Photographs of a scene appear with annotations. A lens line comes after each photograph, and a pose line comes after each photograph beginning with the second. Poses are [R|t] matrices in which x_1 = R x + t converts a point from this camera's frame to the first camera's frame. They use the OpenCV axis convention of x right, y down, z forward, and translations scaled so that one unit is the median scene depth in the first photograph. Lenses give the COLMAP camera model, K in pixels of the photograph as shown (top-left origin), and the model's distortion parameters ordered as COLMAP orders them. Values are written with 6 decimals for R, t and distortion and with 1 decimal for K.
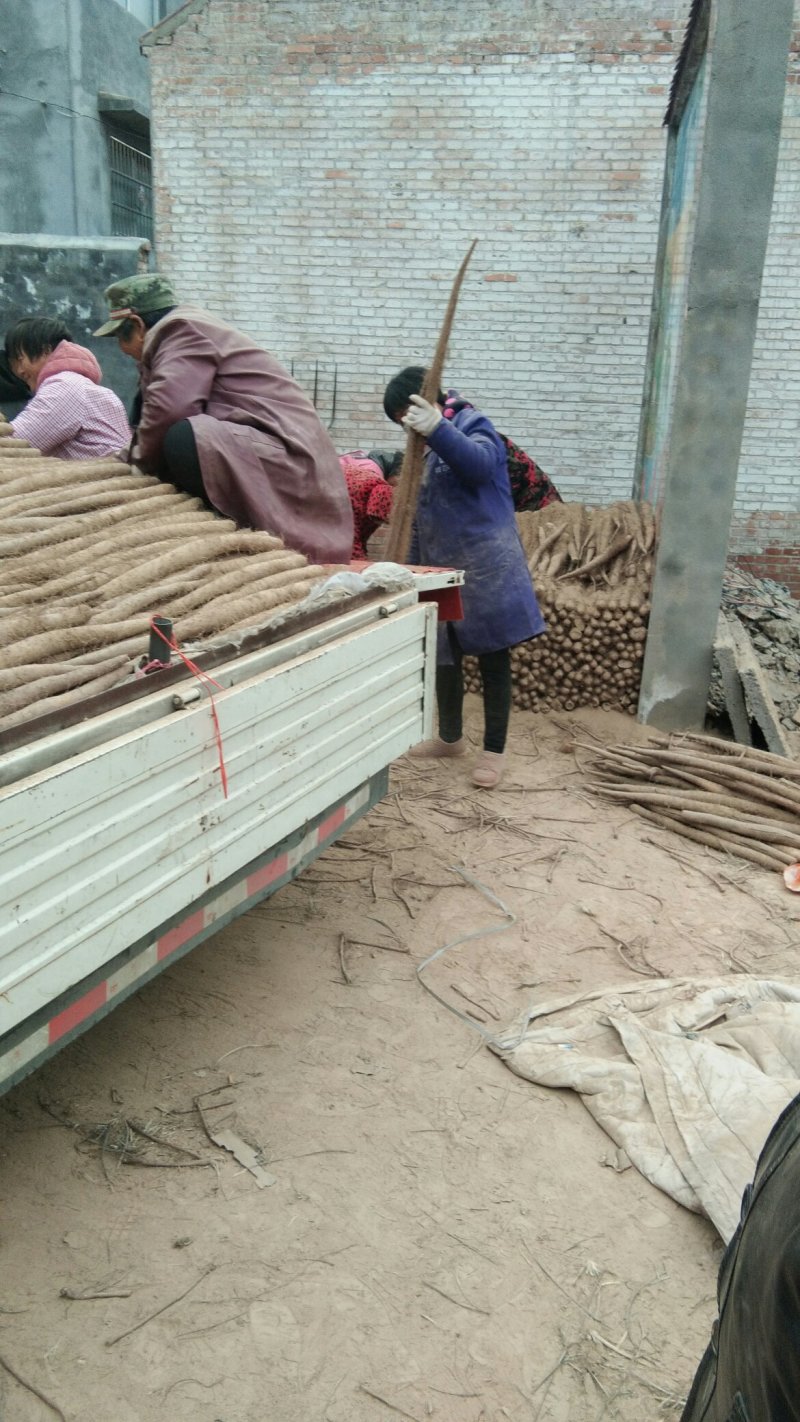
lens RADIAL K [[1100.5, 0, 394.0], [0, 1100.5, 708.3], [0, 0, 1]] dist [0.068723, -0.096389]
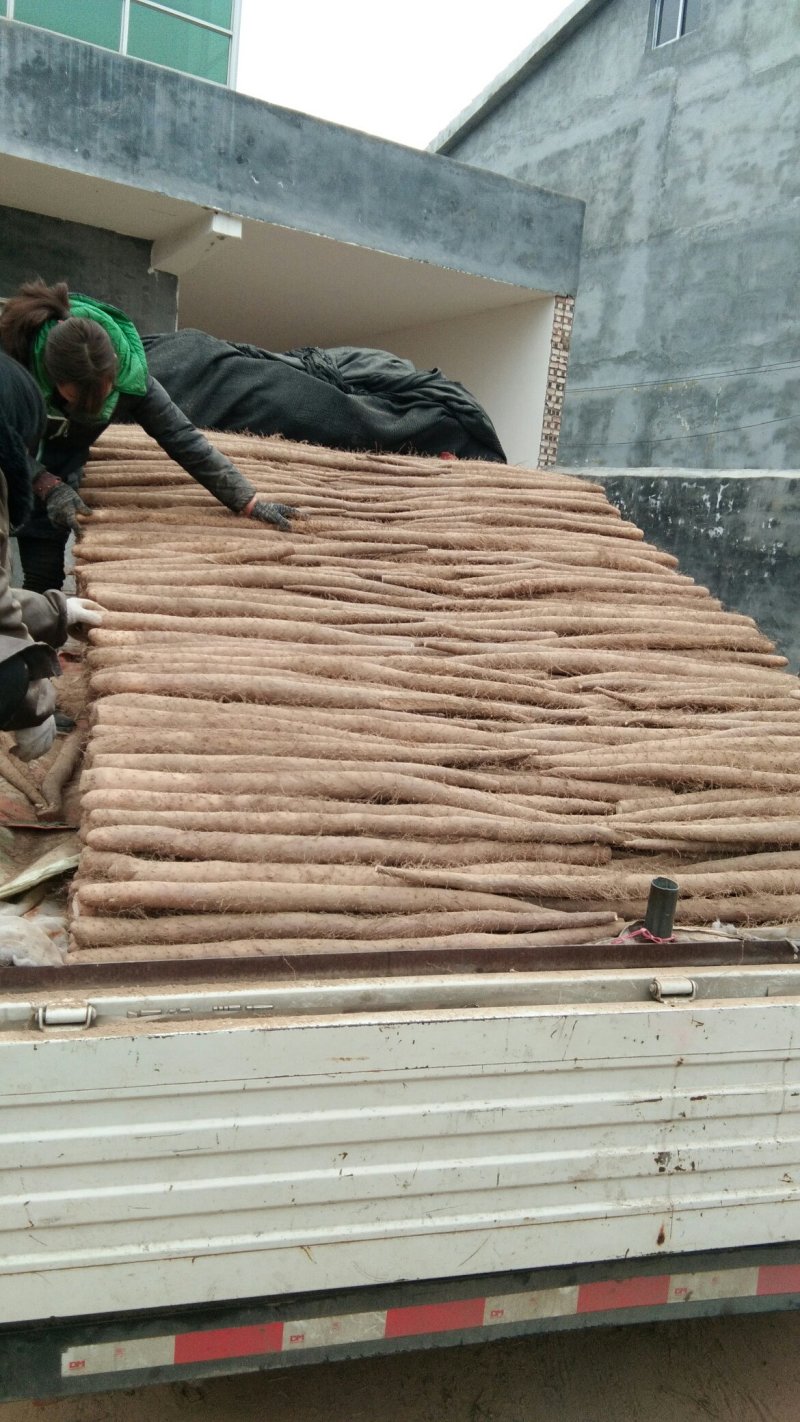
lens RADIAL K [[1100.5, 0, 402.3], [0, 1100.5, 711.5], [0, 0, 1]] dist [0.068723, -0.096389]
pose [[0.642473, 0.135072, -0.754310, 0.235384], [-0.283332, 0.956460, -0.070054, -0.082559], [0.712005, 0.258729, 0.652770, 0.292796]]
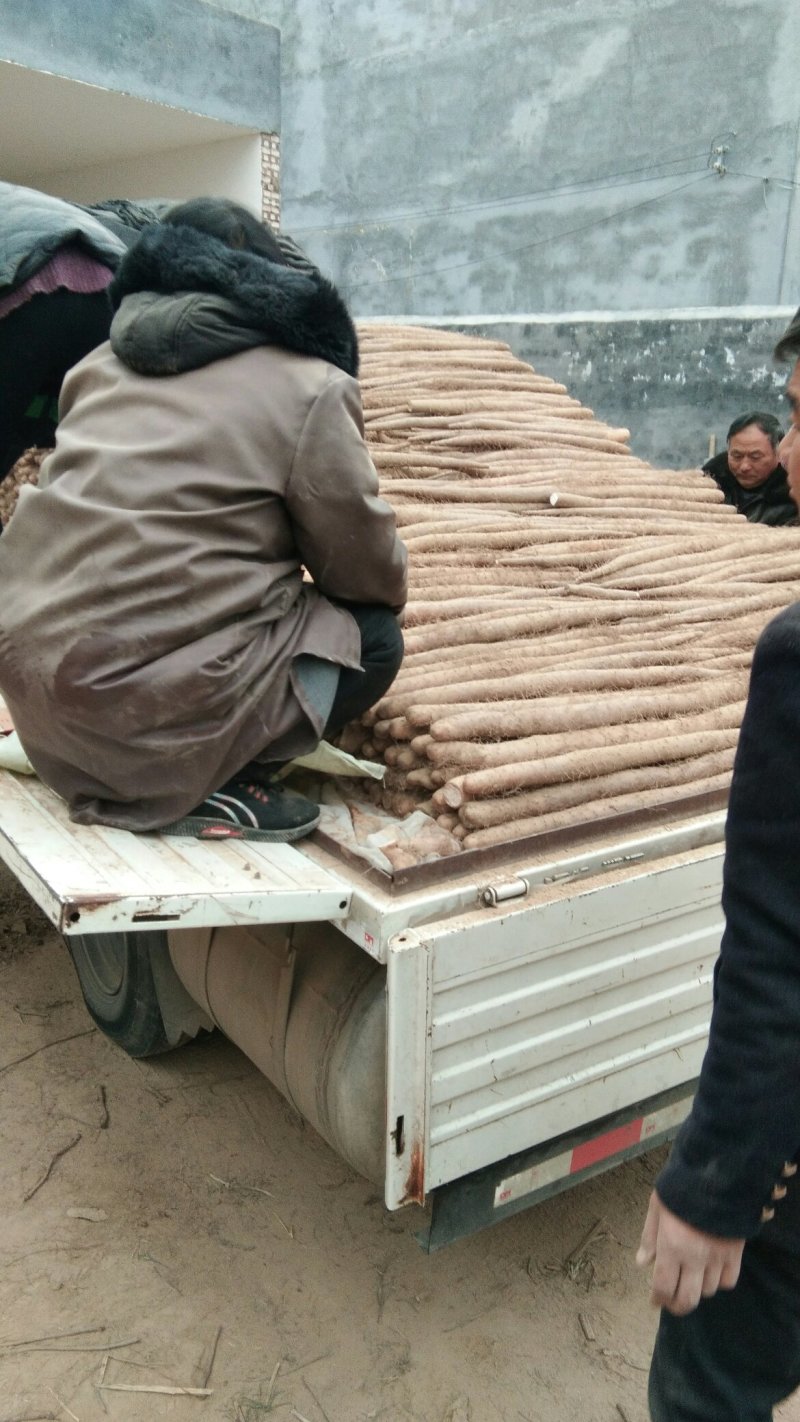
lens RADIAL K [[1100.5, 0, 393.4], [0, 1100.5, 708.2], [0, 0, 1]] dist [0.068723, -0.096389]
pose [[0.843066, 0.123837, -0.523359, -0.061129], [-0.152525, 0.988228, -0.011865, 0.001475], [0.515729, 0.089829, 0.852030, -0.015572]]
